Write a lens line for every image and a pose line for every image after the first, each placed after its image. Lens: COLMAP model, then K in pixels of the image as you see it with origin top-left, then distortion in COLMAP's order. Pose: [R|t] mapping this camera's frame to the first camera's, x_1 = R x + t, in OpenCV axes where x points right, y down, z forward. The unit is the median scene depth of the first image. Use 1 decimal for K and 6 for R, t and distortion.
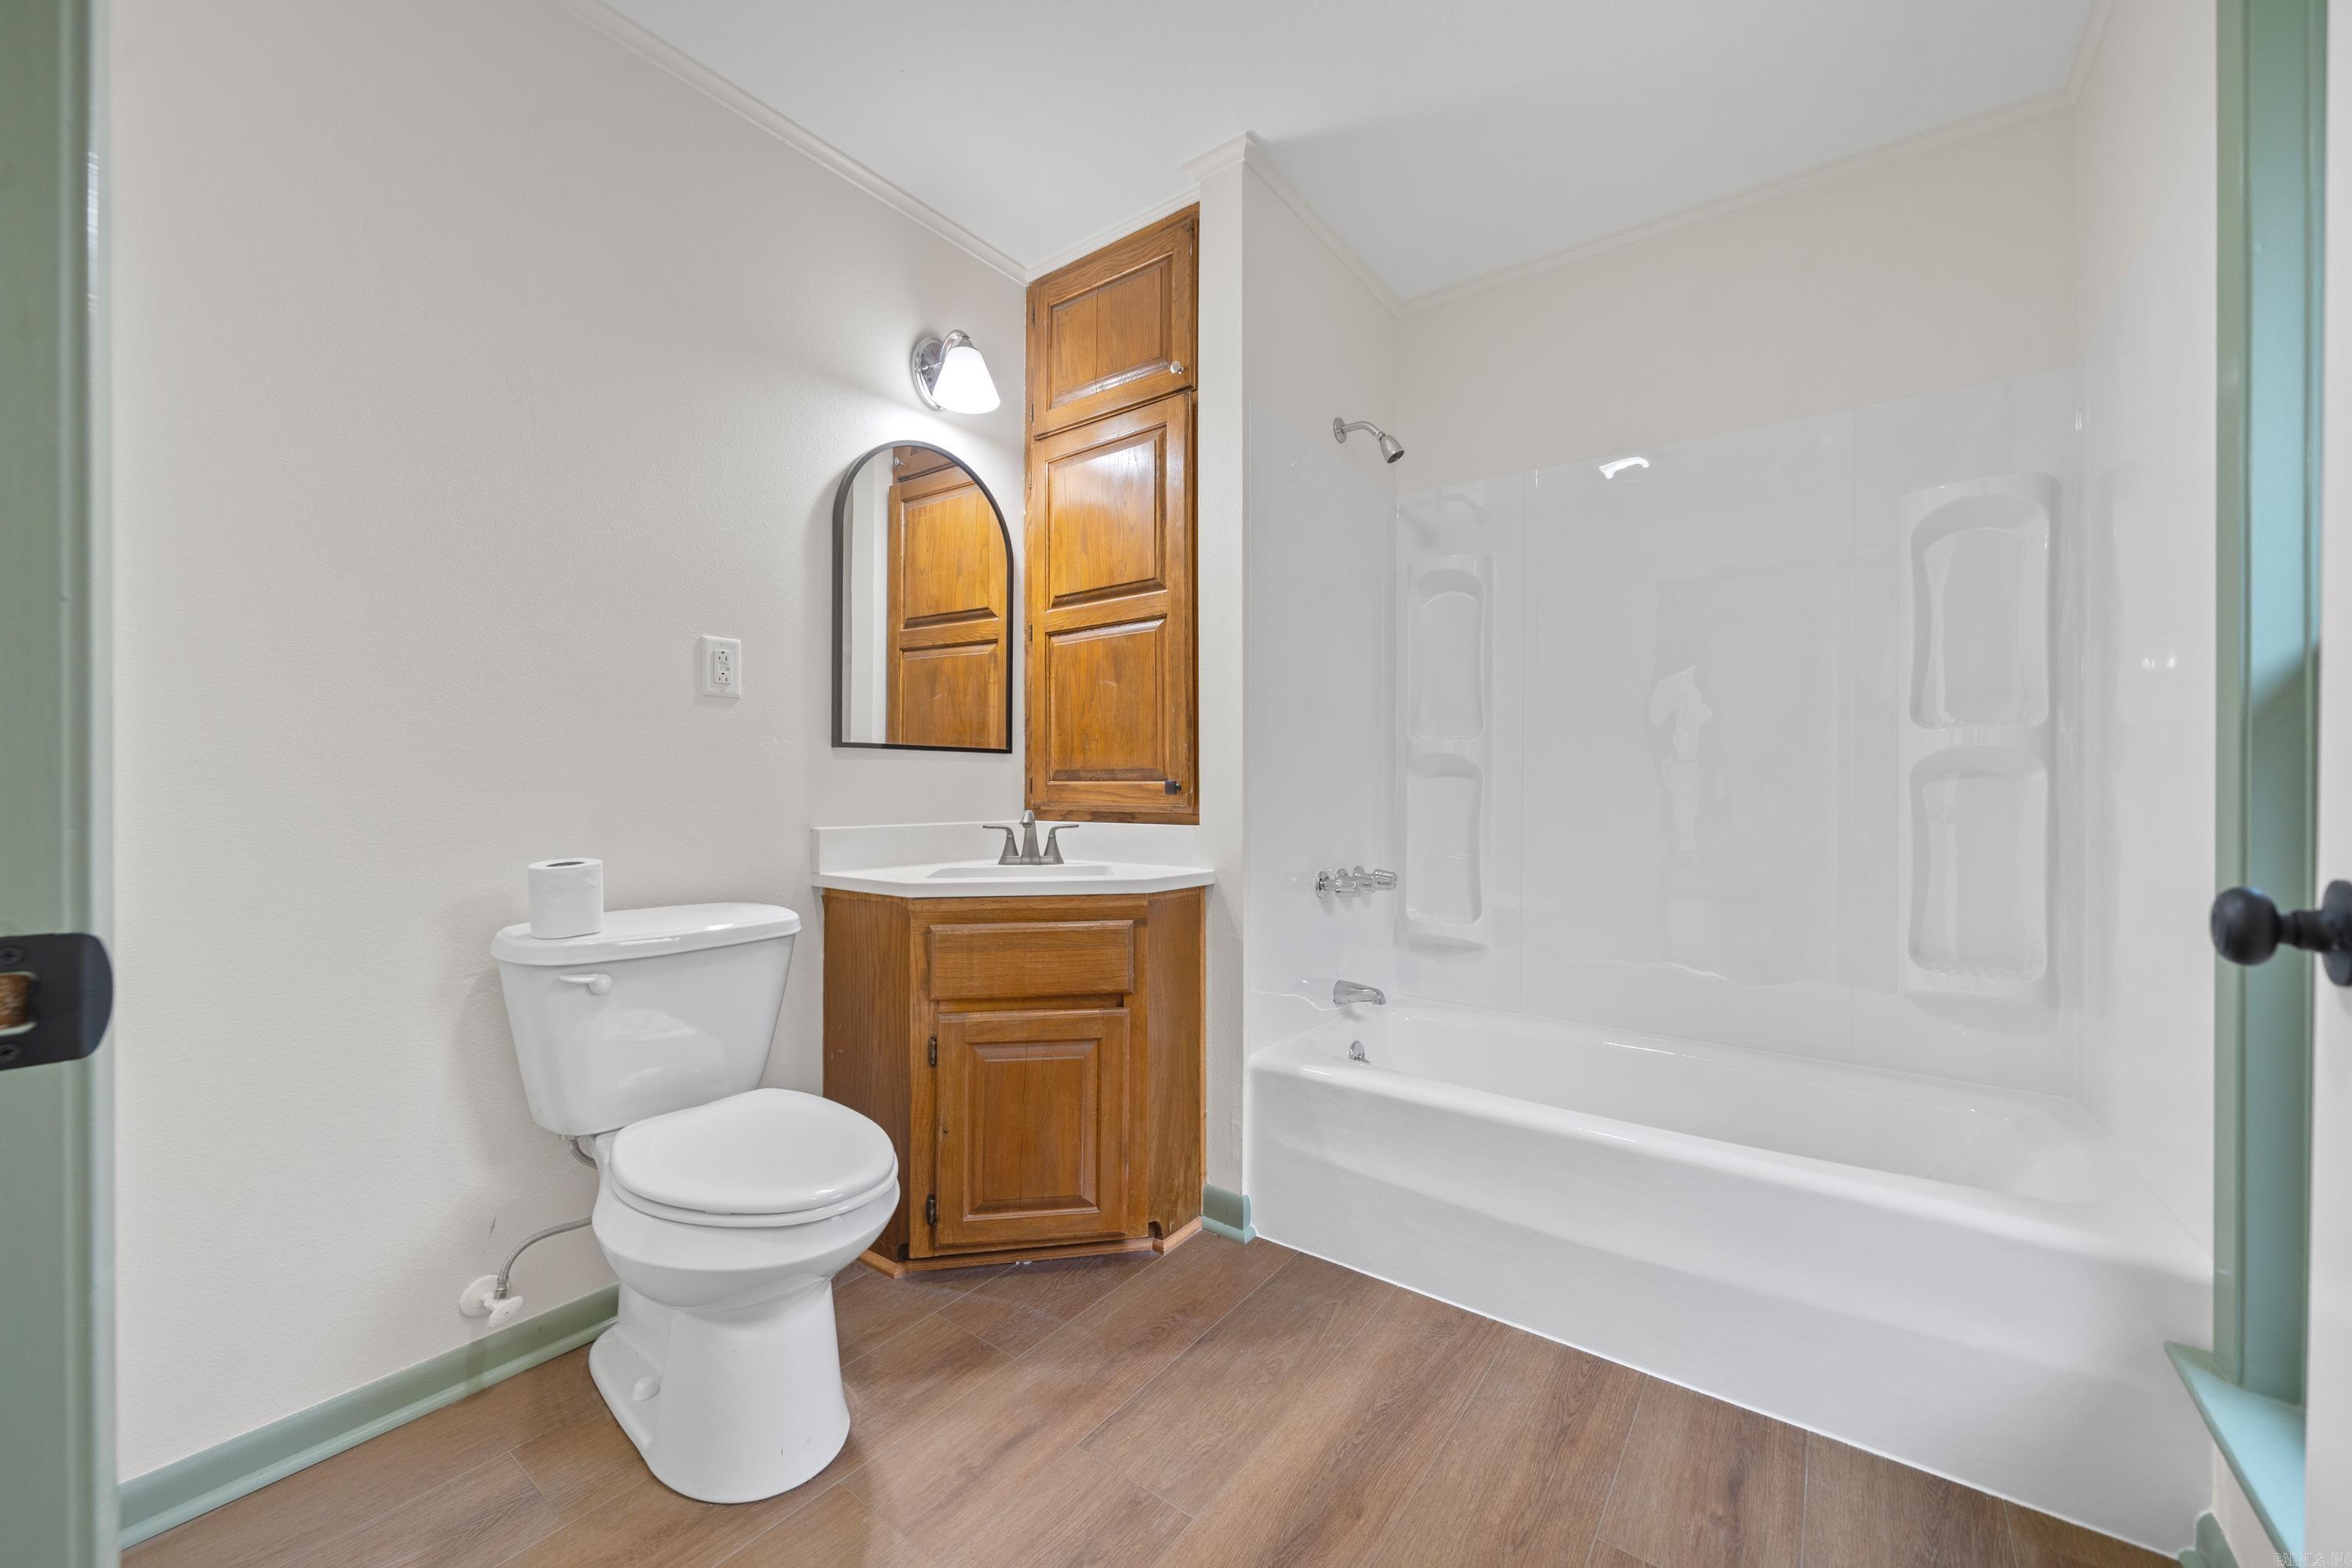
lens RADIAL K [[881.1, 0, 1169.4], [0, 881.1, 786.0], [0, 0, 1]] dist [-0.000407, 0.000102]
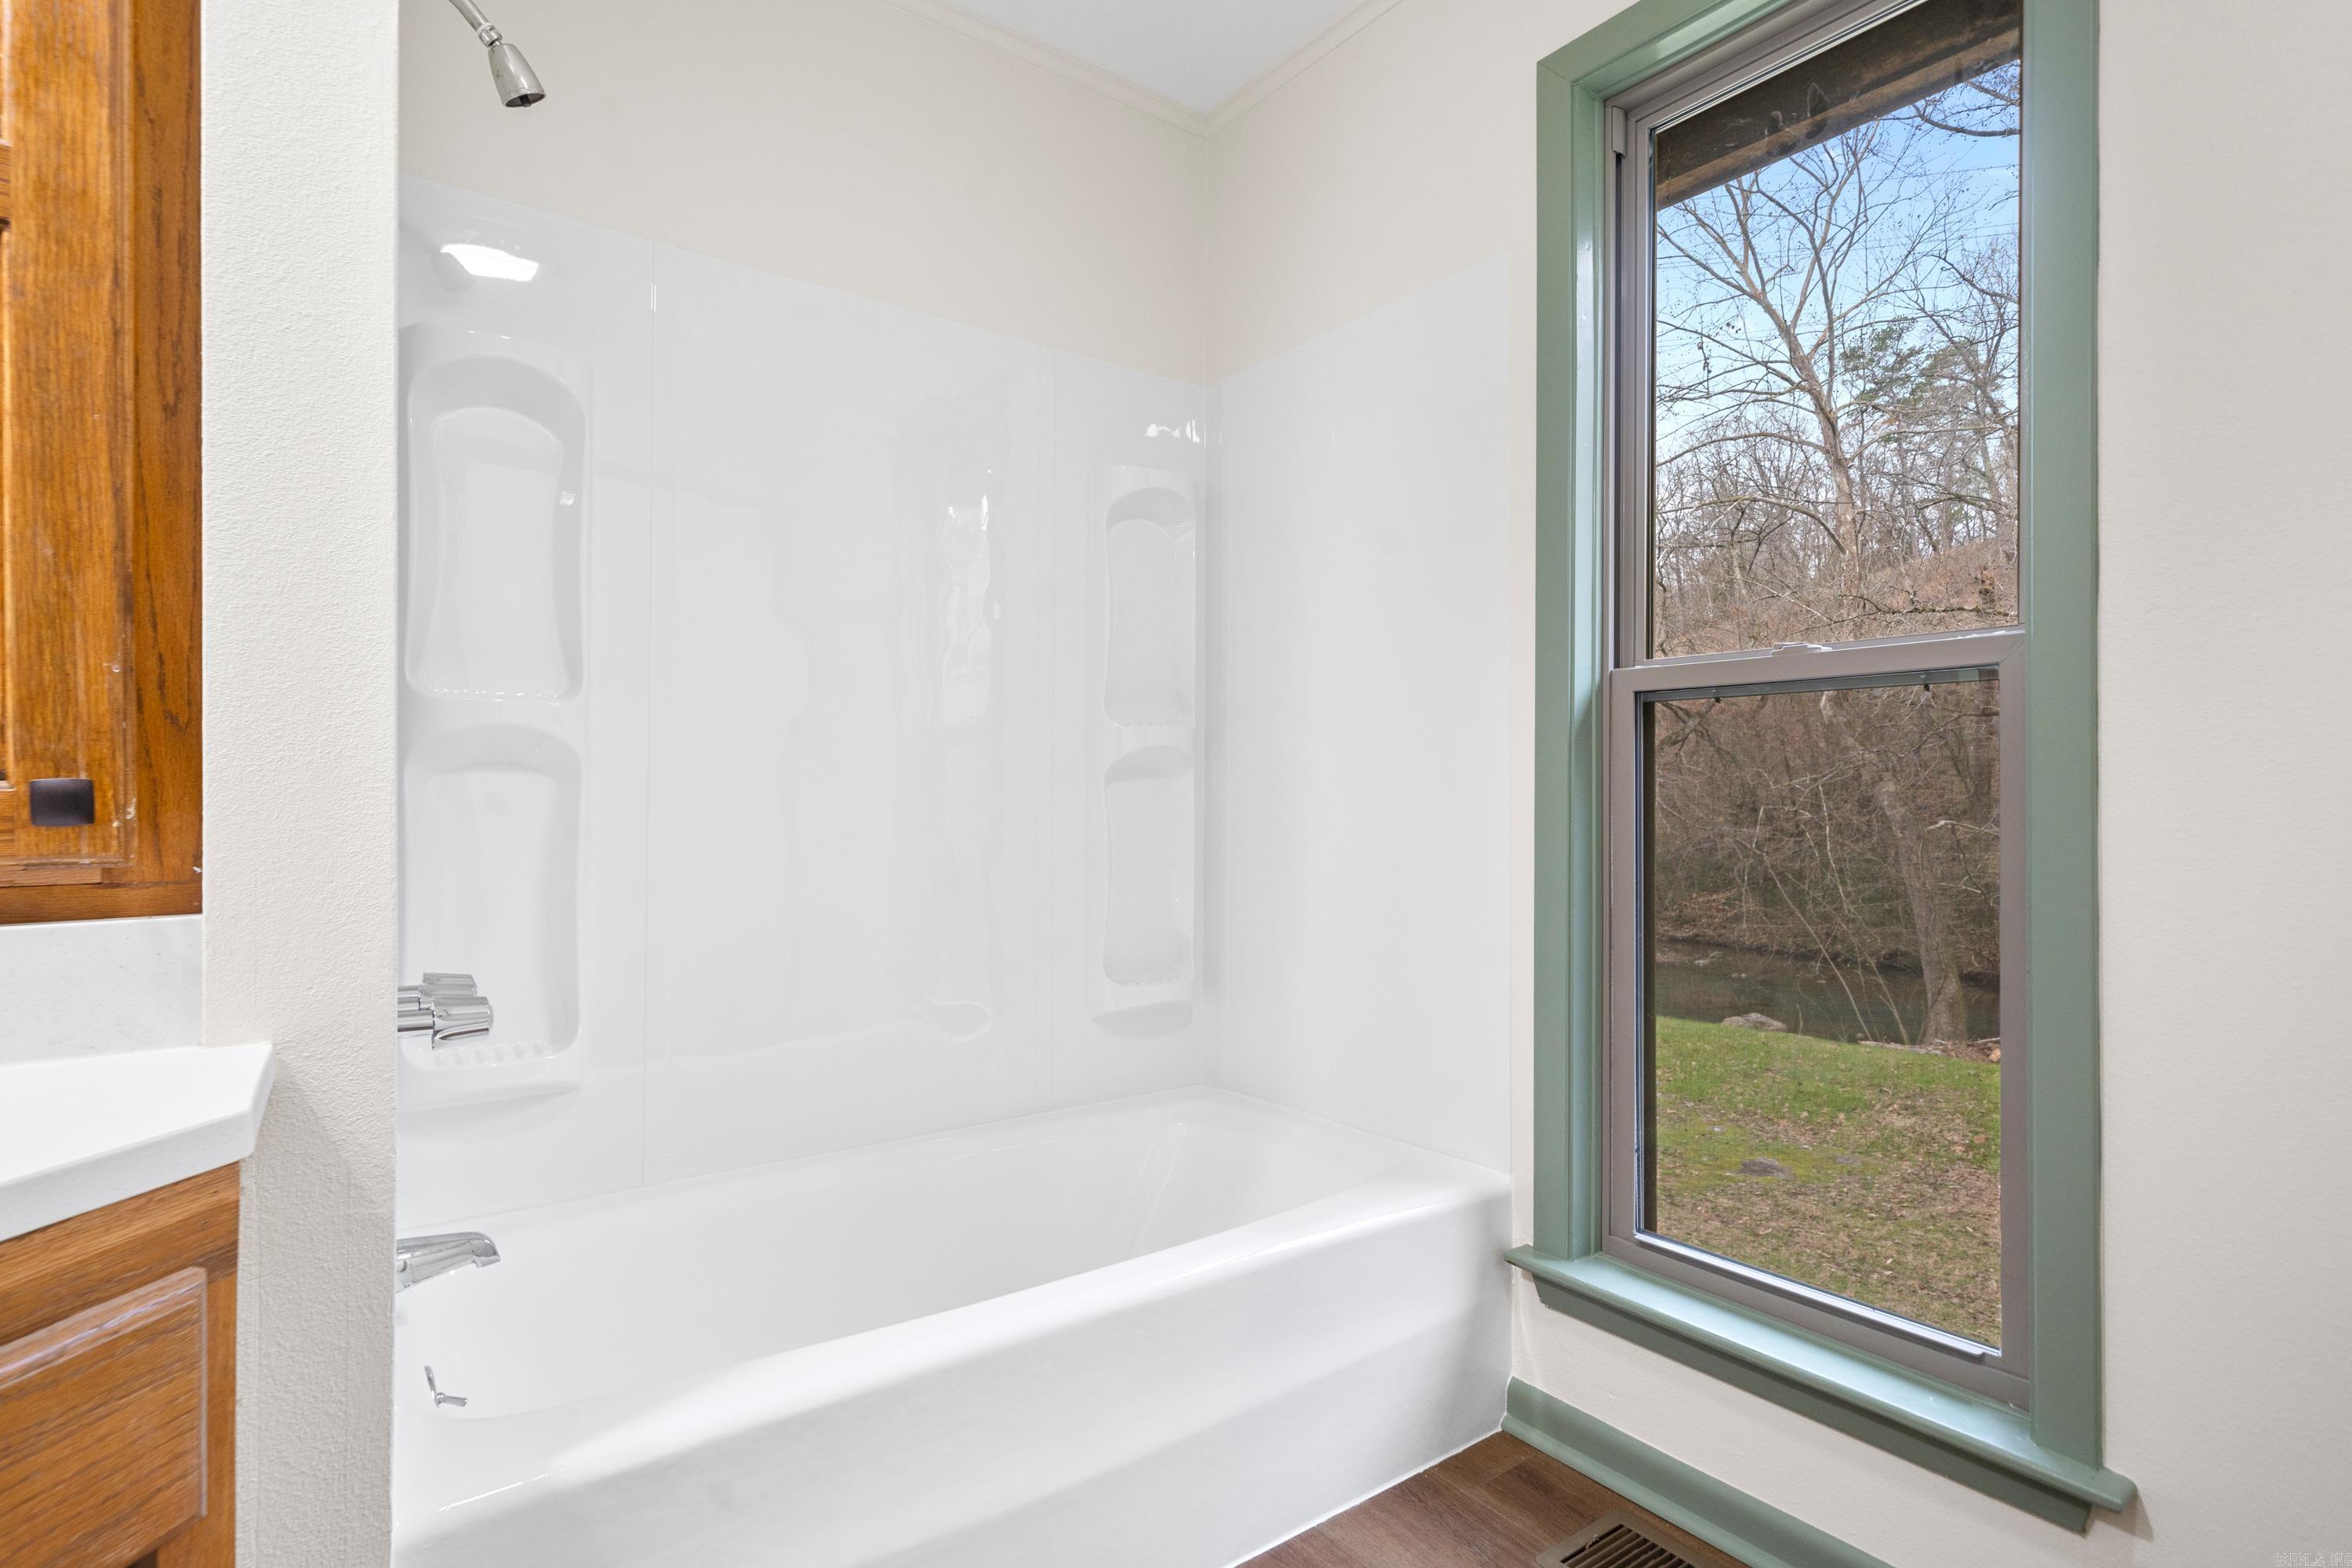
lens RADIAL K [[1174.0, 0, 1176.0], [0, 1174.0, 784.0], [0, 0, 1]] dist [0.001444, 0.000226]
pose [[0.290459, -0.003375, 0.956882, -0.312326], [0.000900, 0.999994, 0.003254, -0.005534], [-0.956887, -0.000084, 0.290460, 0.580472]]
